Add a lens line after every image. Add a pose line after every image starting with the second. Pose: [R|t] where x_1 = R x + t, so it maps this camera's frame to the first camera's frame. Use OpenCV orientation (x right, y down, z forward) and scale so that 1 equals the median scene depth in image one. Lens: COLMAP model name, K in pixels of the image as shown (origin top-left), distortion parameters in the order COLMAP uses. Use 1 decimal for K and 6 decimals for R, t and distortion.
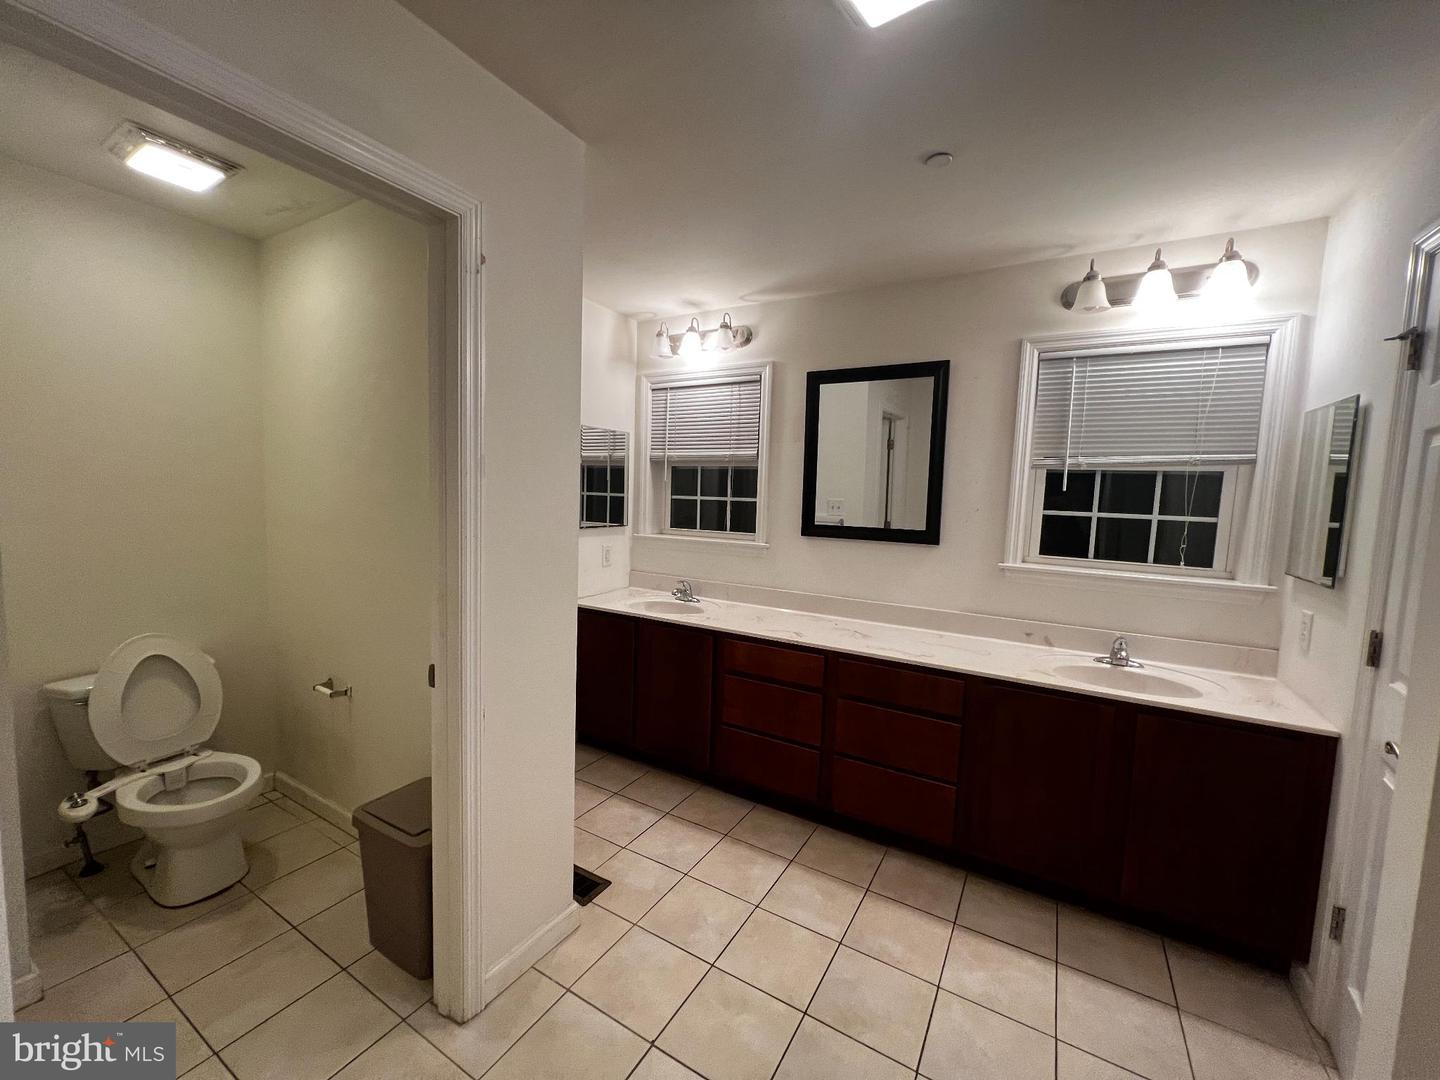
lens RADIAL K [[575.7, 0, 720.0], [0, 575.7, 540.0], [0, 0, 1]] dist [-0.002678, -0.000507]
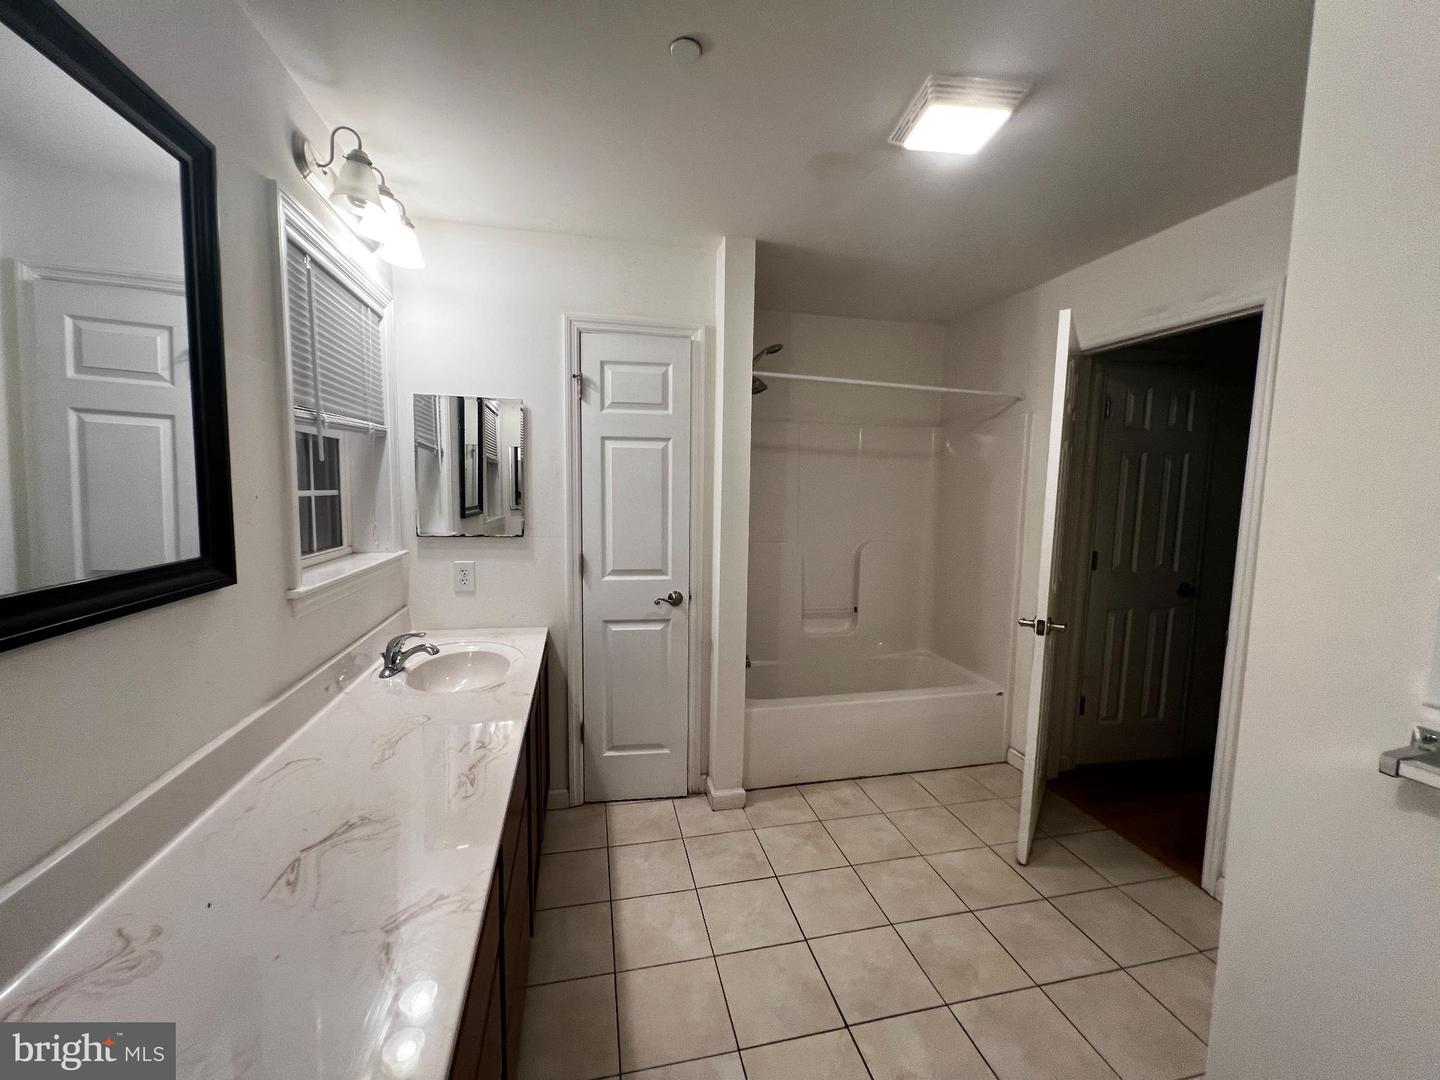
lens RADIAL K [[575.7, 0, 720.0], [0, 575.7, 540.0], [0, 0, 1]] dist [-0.002678, -0.000507]
pose [[-0.691197, -0.110749, 0.714130, -0.230829], [0.026057, 0.983726, 0.177778, -0.117539], [-0.722197, 0.141488, -0.677062, 1.314317]]
